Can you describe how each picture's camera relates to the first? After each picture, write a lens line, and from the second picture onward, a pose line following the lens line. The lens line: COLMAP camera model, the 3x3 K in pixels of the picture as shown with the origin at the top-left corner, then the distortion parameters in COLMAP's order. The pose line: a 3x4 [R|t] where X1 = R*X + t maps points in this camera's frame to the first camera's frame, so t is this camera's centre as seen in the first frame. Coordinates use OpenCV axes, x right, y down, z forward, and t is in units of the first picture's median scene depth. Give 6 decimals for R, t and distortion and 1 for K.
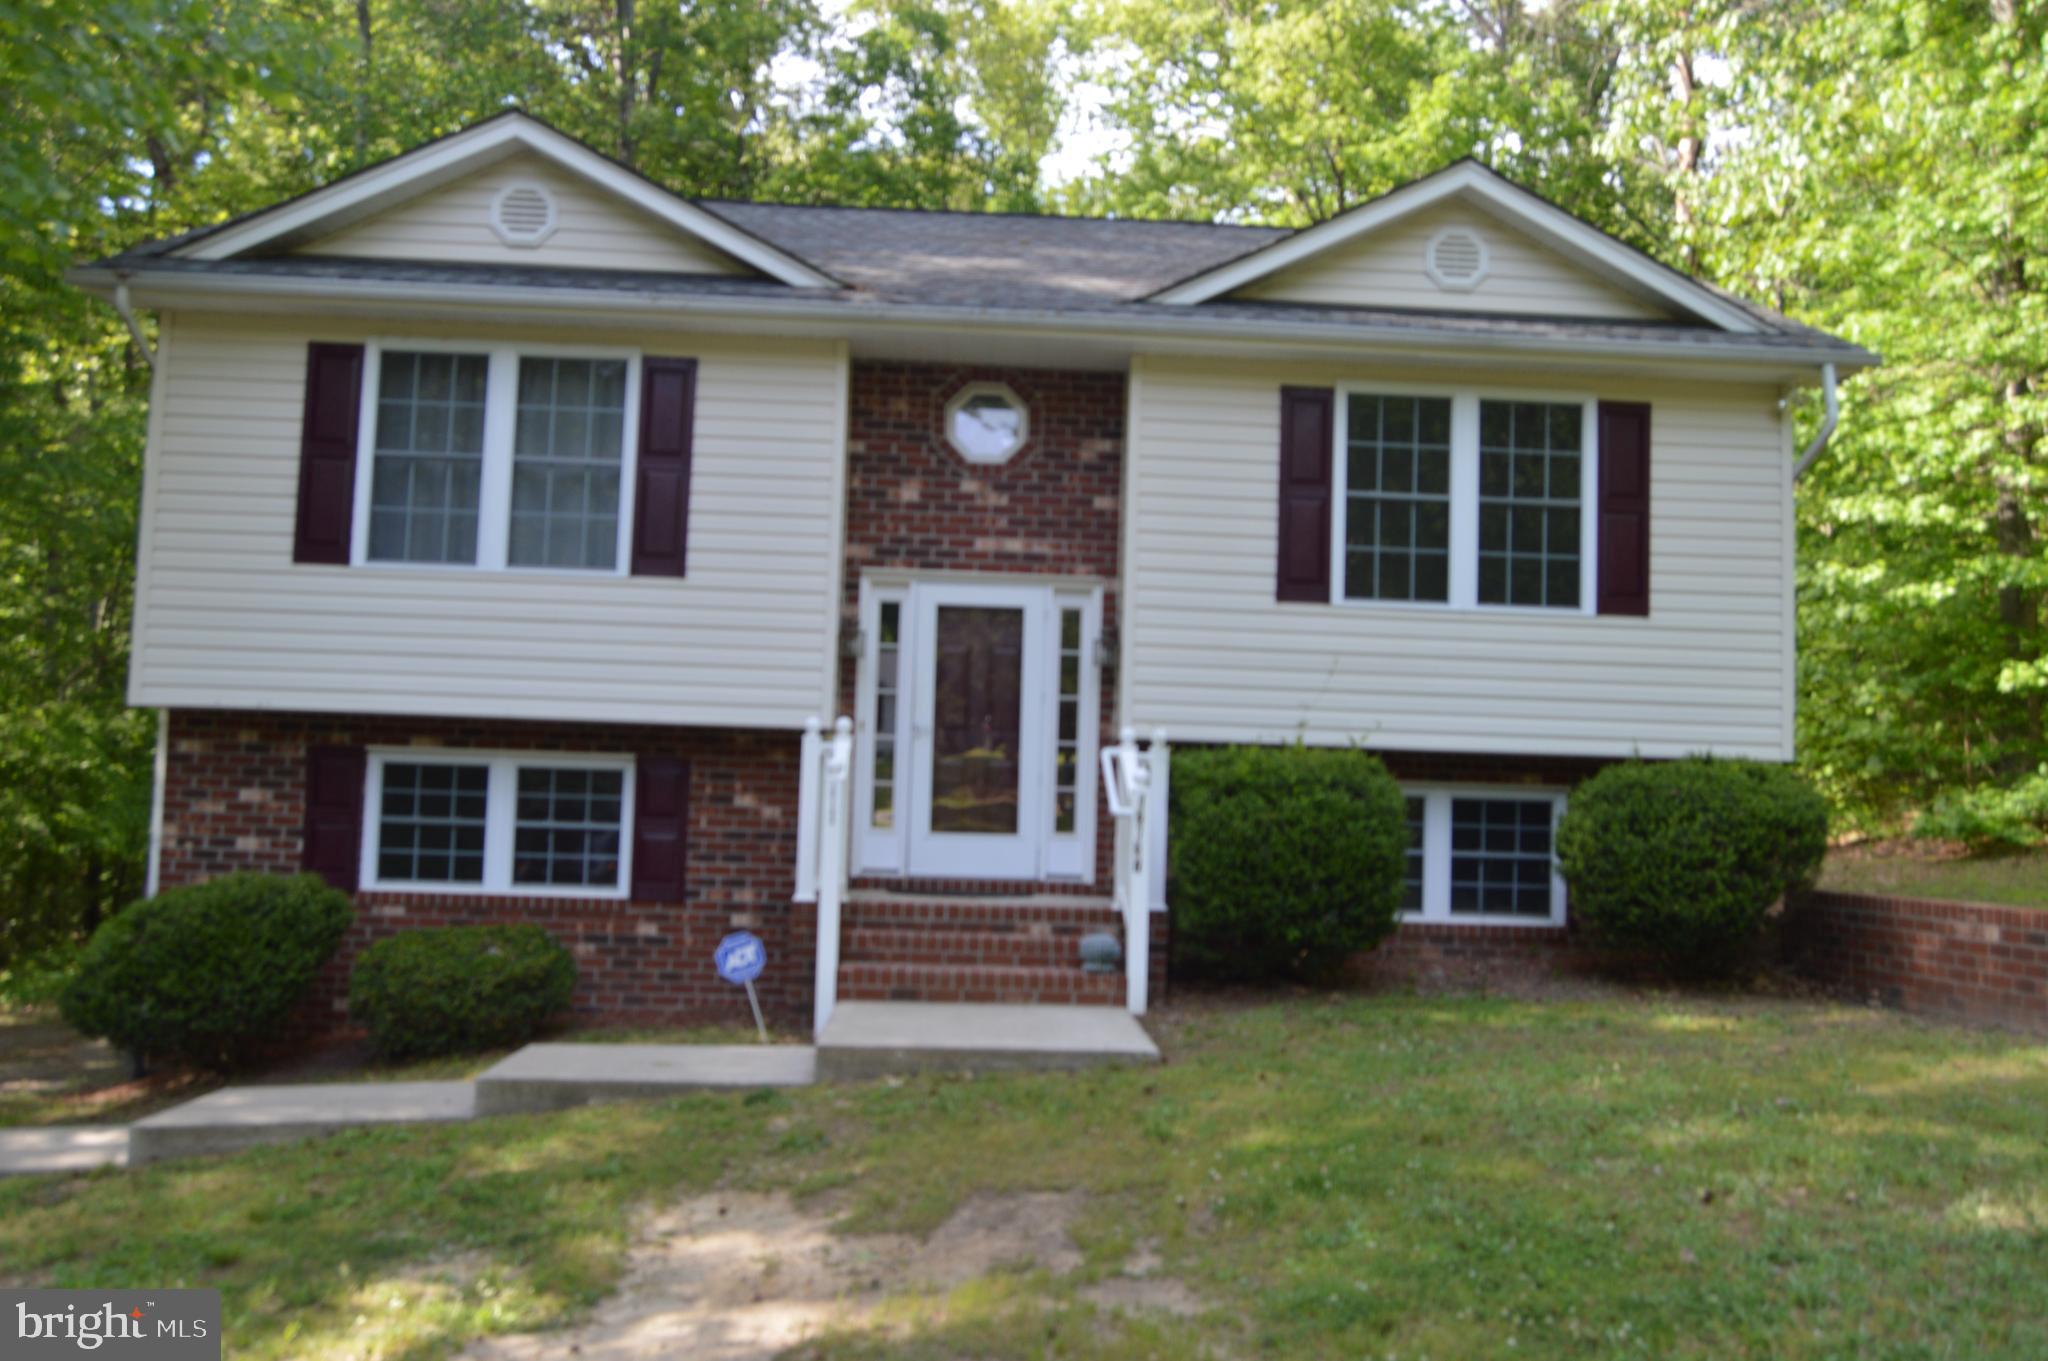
lens RADIAL K [[1809.6, 0, 1024.1], [0, 1809.6, 693.7], [0, 0, 1]] dist [-0.034081, 0.002059]
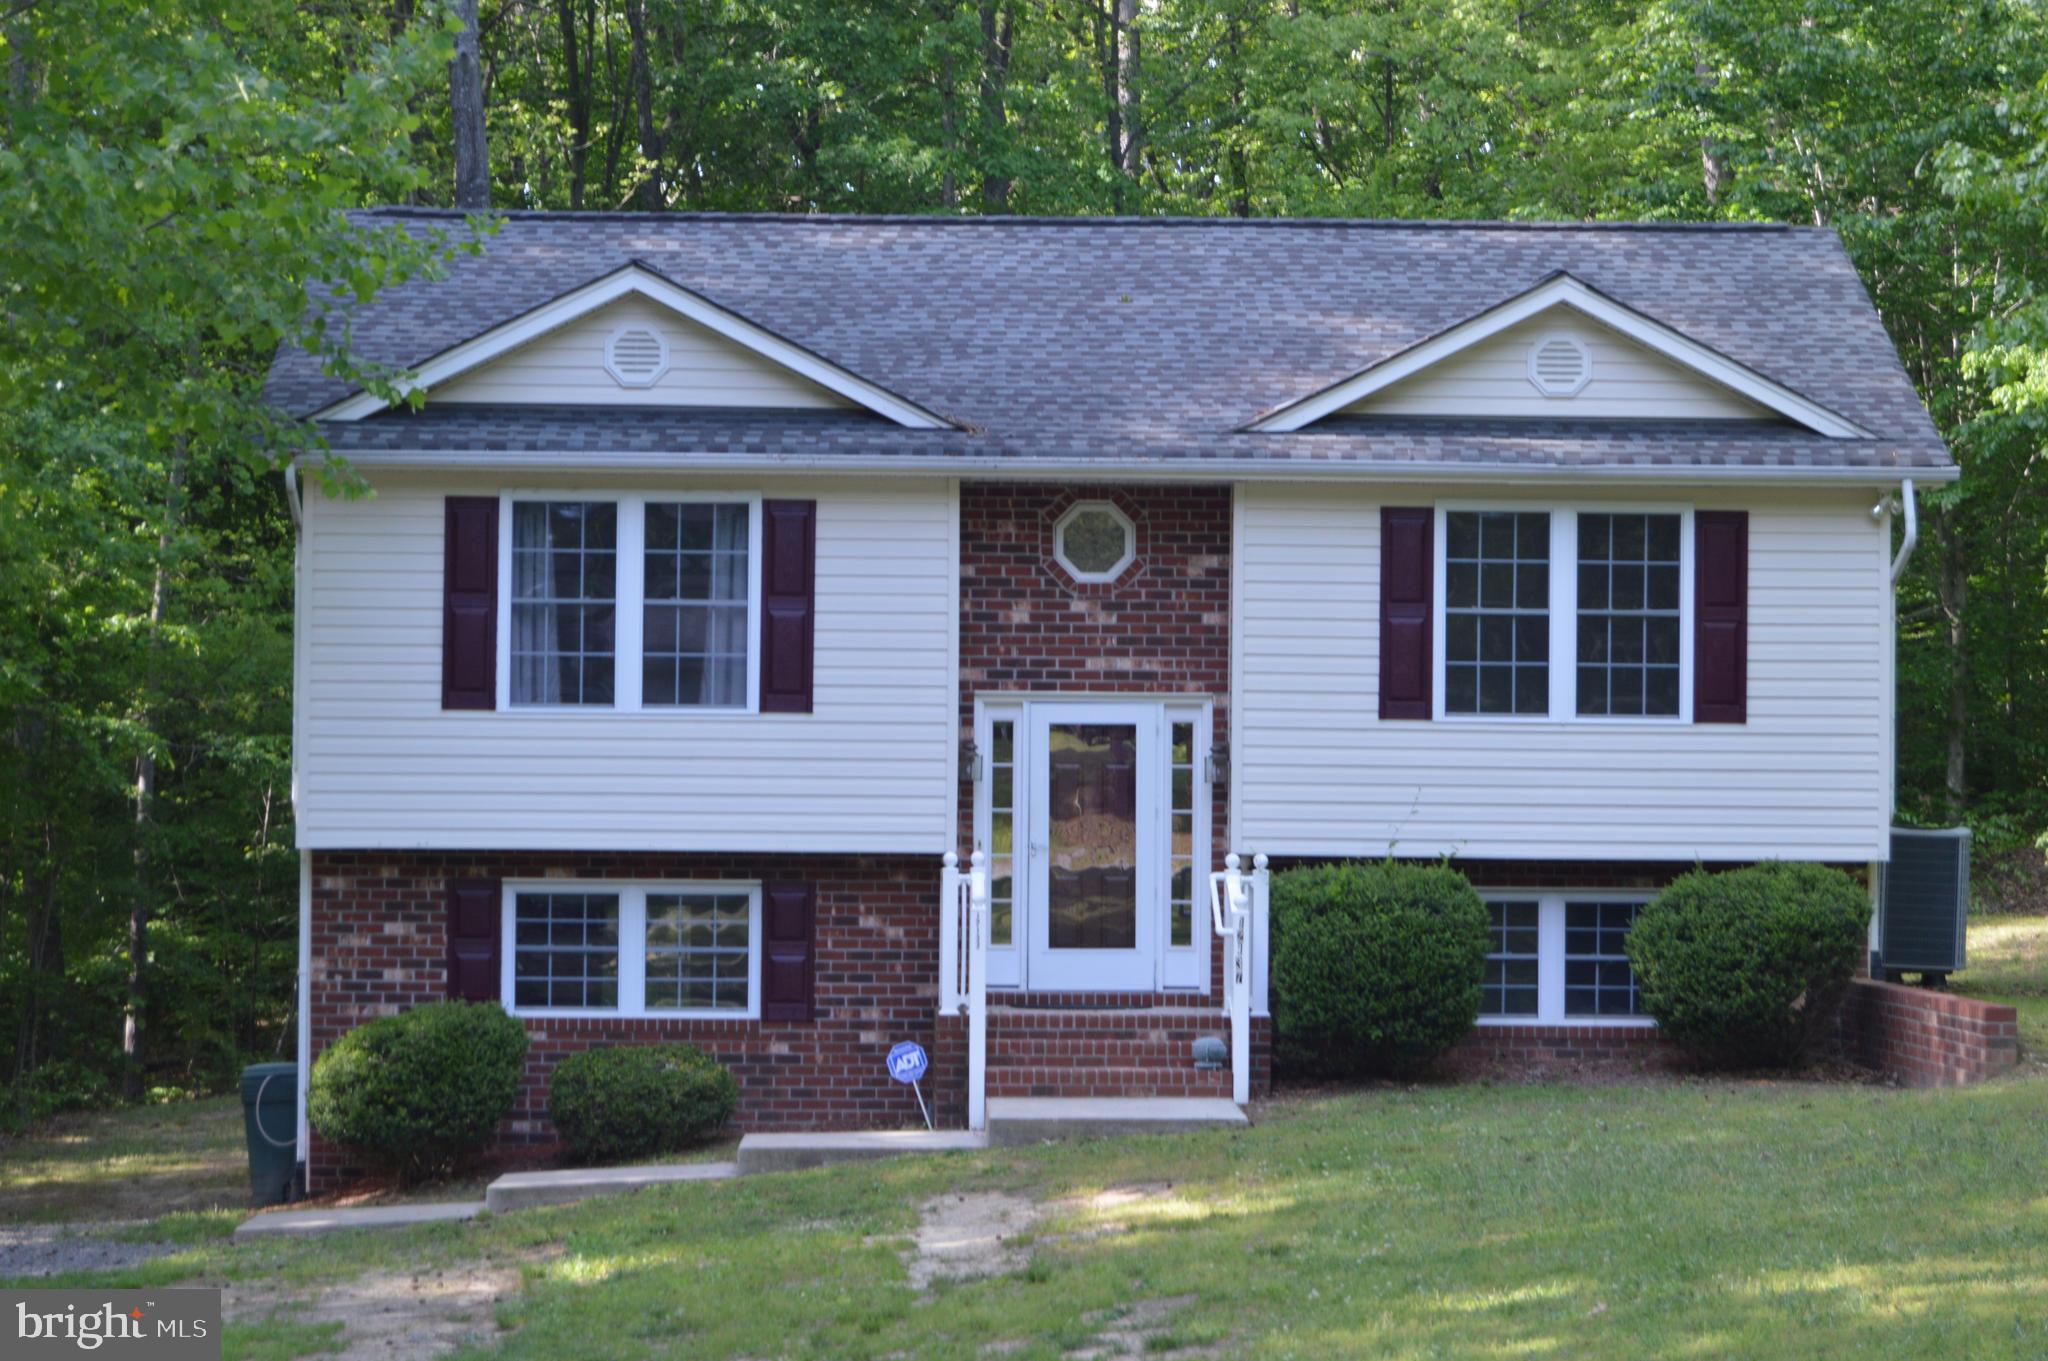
lens RADIAL K [[4859.8, 0, 1024.0], [0, 4859.8, 680.5], [0, 0, 1]] dist [-0.040702, -0.077667]
pose [[0.999490, -0.023869, -0.021208, -0.004349], [0.024640, 0.999016, 0.036876, -0.178973], [0.020307, -0.037379, 0.999095, -1.767189]]
